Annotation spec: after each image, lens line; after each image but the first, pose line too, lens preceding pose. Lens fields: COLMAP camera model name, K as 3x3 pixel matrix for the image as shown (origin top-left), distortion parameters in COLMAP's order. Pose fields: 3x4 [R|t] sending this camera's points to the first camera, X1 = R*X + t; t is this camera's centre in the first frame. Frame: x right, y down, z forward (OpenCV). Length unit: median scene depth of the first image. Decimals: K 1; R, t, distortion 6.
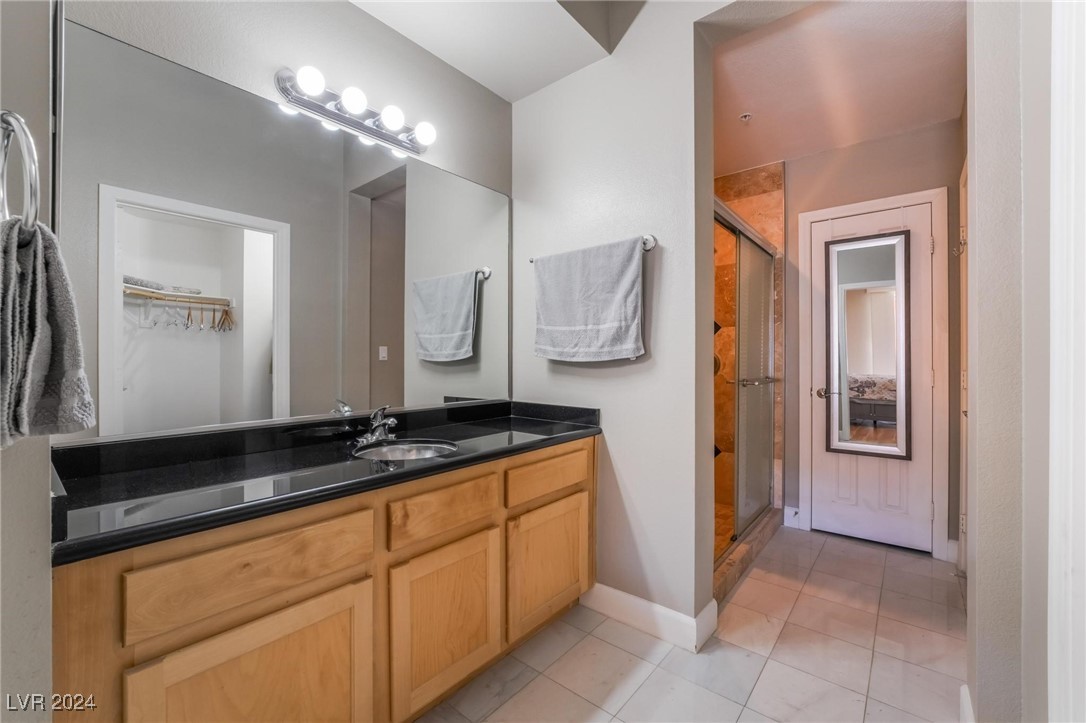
lens RADIAL K [[454.6, 0, 547.2], [0, 454.6, 359.0], [0, 0, 1]] dist [-0.001158, 0.000005]
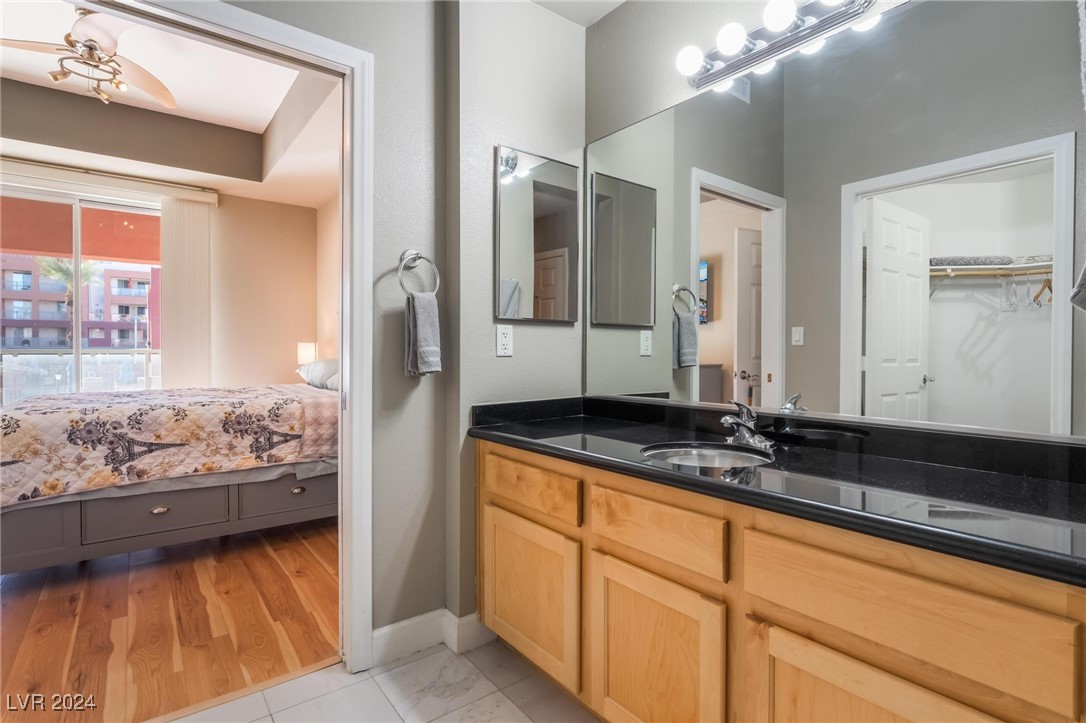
lens RADIAL K [[520.4, 0, 522.0], [0, 520.4, 354.6], [0, 0, 1]] dist [-0.002852, -0.000482]
pose [[-0.231176, 0.006733, -0.972889, 0.607818], [-0.001065, 0.999974, 0.007173, 0.012742], [0.972911, 0.002694, -0.231163, 0.828124]]
